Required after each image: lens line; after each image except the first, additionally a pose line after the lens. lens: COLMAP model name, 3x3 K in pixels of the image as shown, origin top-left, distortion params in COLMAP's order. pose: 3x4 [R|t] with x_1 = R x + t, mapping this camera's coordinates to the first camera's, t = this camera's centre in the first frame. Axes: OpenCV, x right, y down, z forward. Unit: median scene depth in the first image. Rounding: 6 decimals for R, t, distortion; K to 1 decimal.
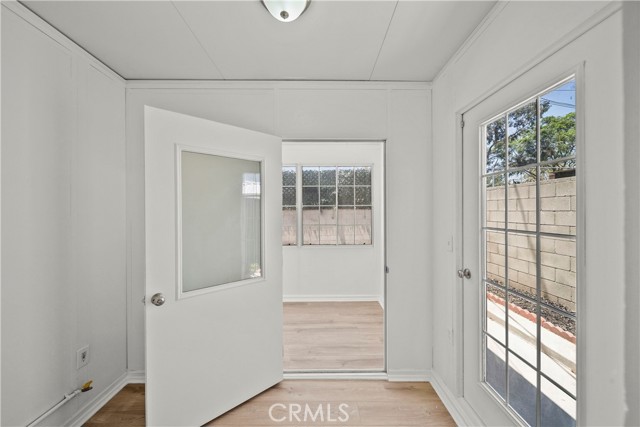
lens RADIAL K [[227.1, 0, 323.5], [0, 227.1, 213.6], [0, 0, 1]] dist [-0.000344, -0.000759]
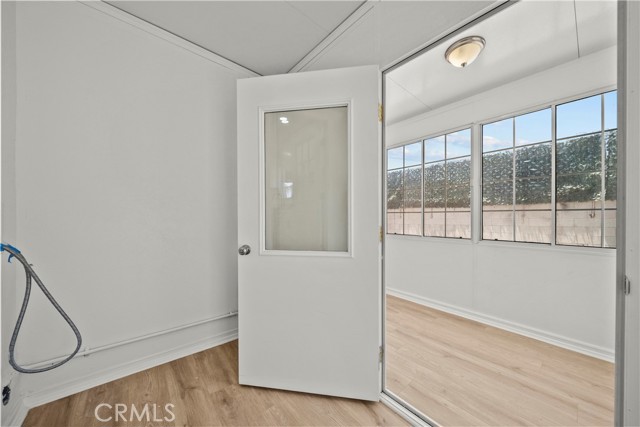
lens RADIAL K [[227.1, 0, 321.8], [0, 227.1, 216.4], [0, 0, 1]] dist [-0.000344, -0.000759]
pose [[0.639932, 0.007828, -0.768392, 0.198430], [-0.009280, 0.999954, 0.002459, 0.111283], [0.768376, 0.005557, 0.639975, 0.306469]]
